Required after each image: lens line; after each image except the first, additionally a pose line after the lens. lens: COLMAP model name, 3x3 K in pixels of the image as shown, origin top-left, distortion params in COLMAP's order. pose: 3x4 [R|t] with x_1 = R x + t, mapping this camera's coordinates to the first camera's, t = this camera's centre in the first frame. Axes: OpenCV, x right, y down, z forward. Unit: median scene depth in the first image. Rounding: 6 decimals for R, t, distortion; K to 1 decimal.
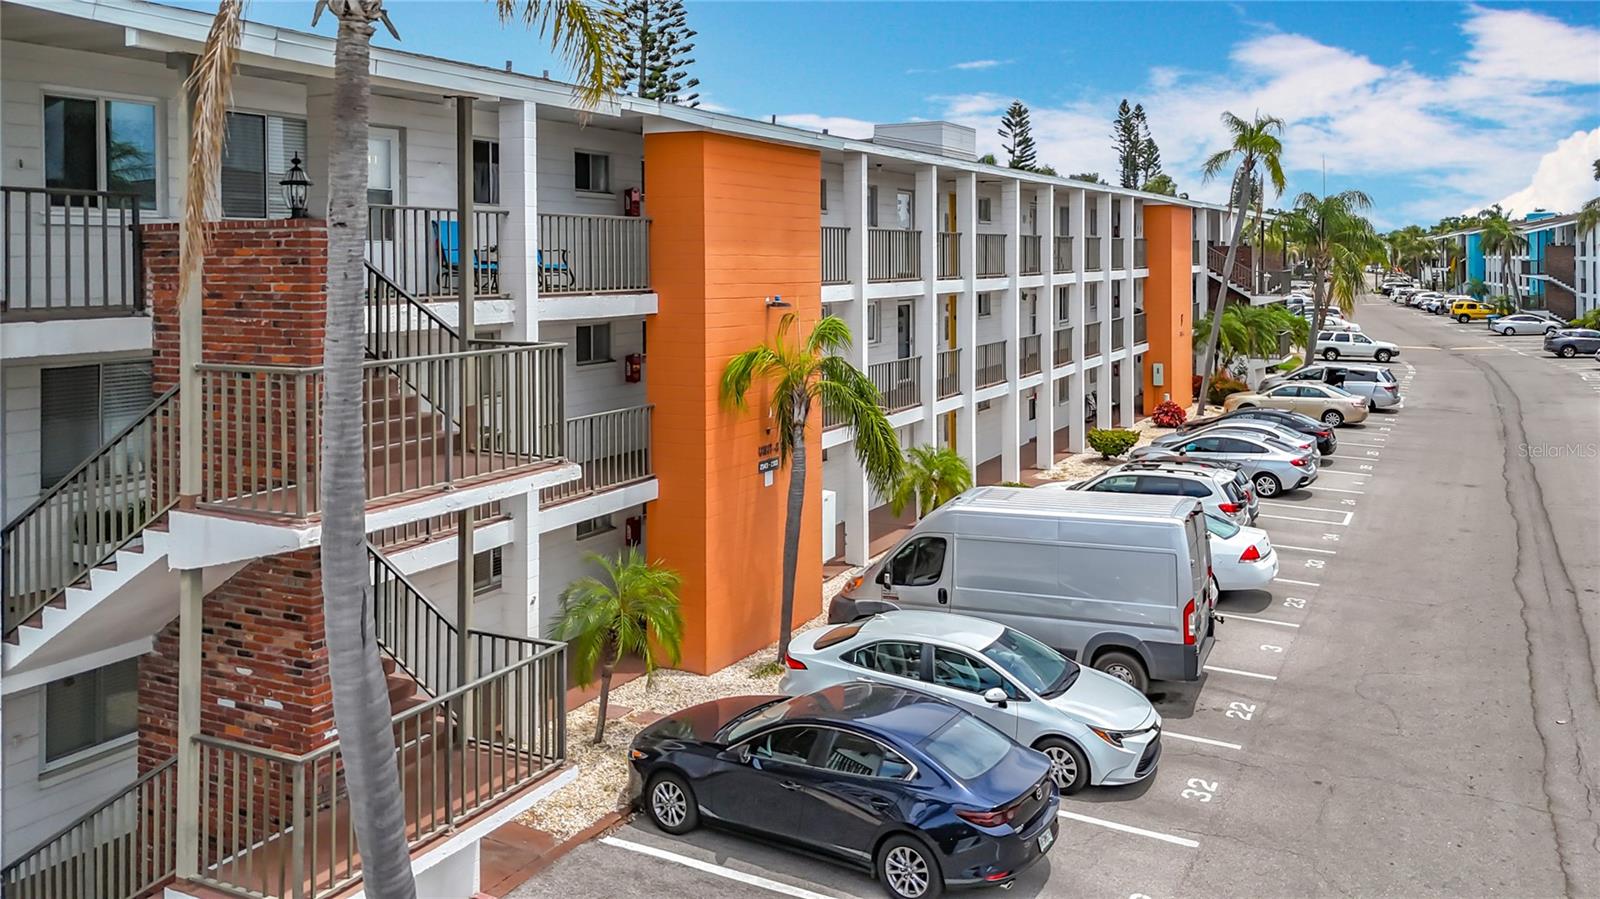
lens RADIAL K [[1221.7, 0, 876.3], [0, 1221.7, 269.4], [0, 0, 1]] dist [0.061053, -0.000563]
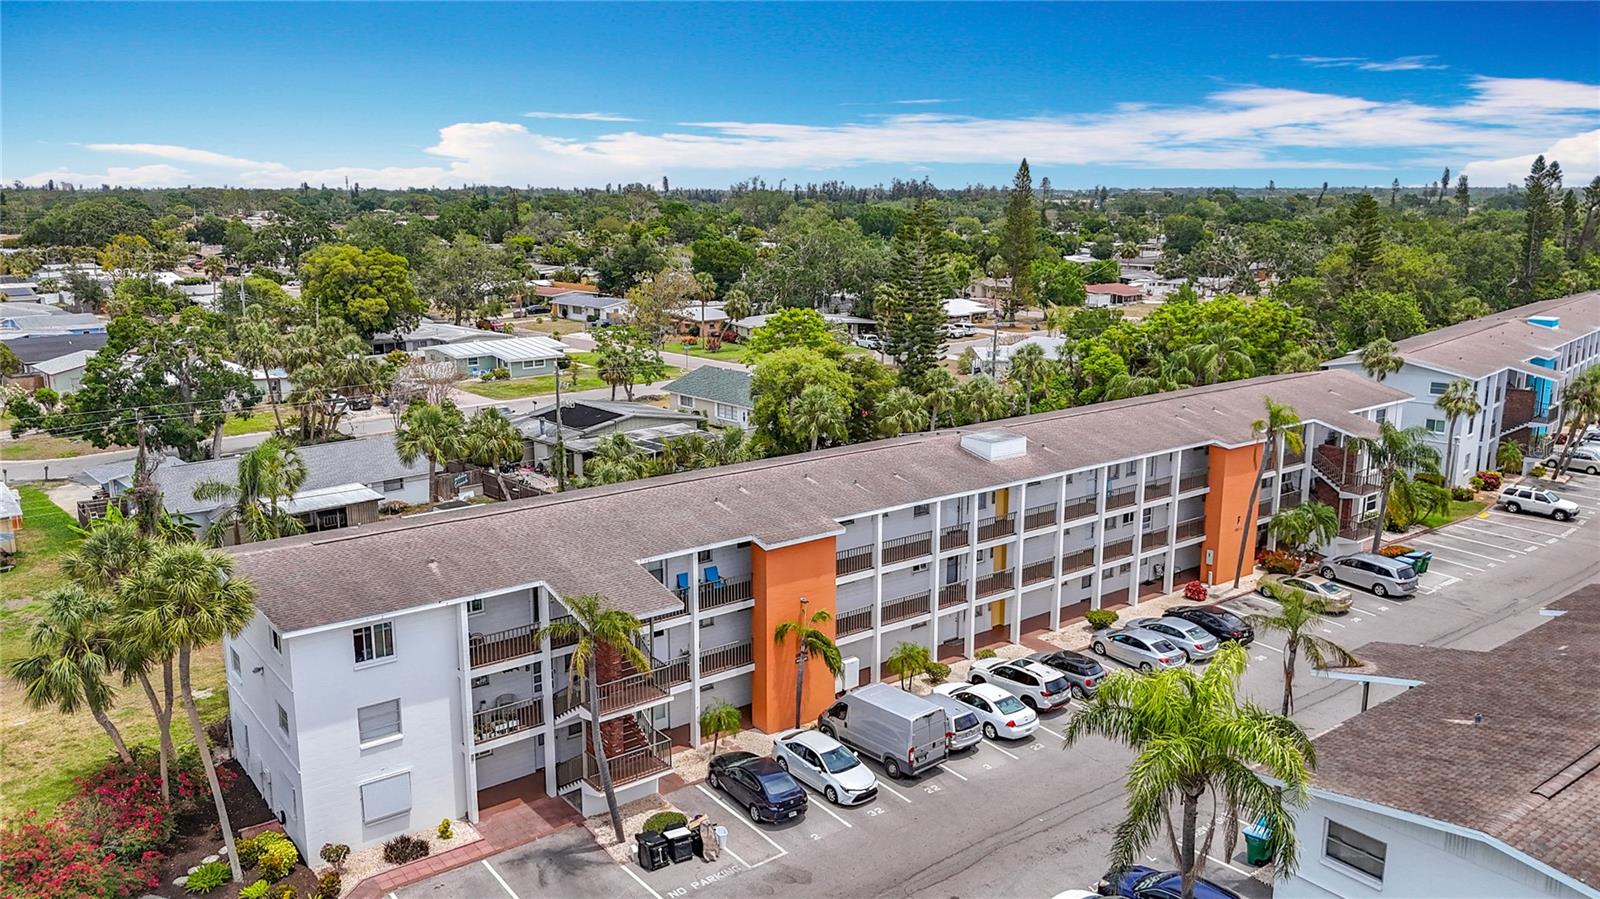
lens RADIAL K [[1210.8, 0, 800.0], [0, 1210.8, 449.5], [0, 0, 1]] dist [0.066712, -0.060376]
pose [[0.890623, 0.099711, -0.443677, 1.059305], [-0.006223, 0.978246, 0.207357, -0.853526], [0.454700, -0.181916, 0.871868, -1.223355]]
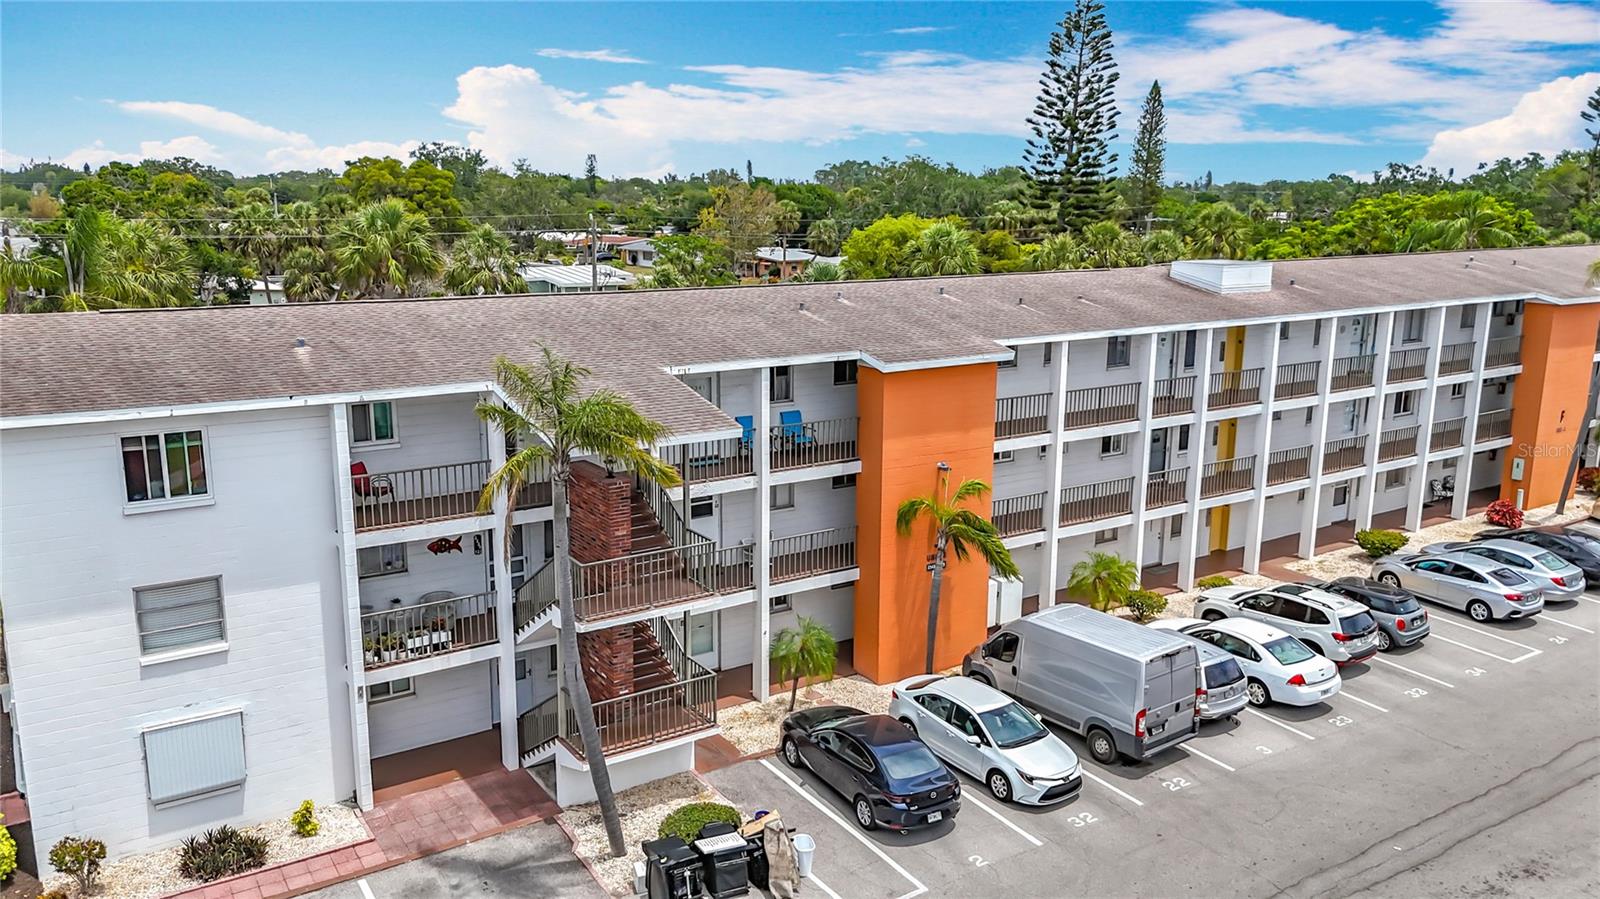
lens RADIAL K [[1210.8, 0, 800.0], [0, 1210.8, 449.5], [0, 0, 1]] dist [0.066712, -0.060376]
pose [[0.857844, 0.115912, -0.500668, 0.557830], [-0.012589, 0.978679, 0.205009, -0.325205], [0.513757, -0.169562, 0.841013, -0.406378]]
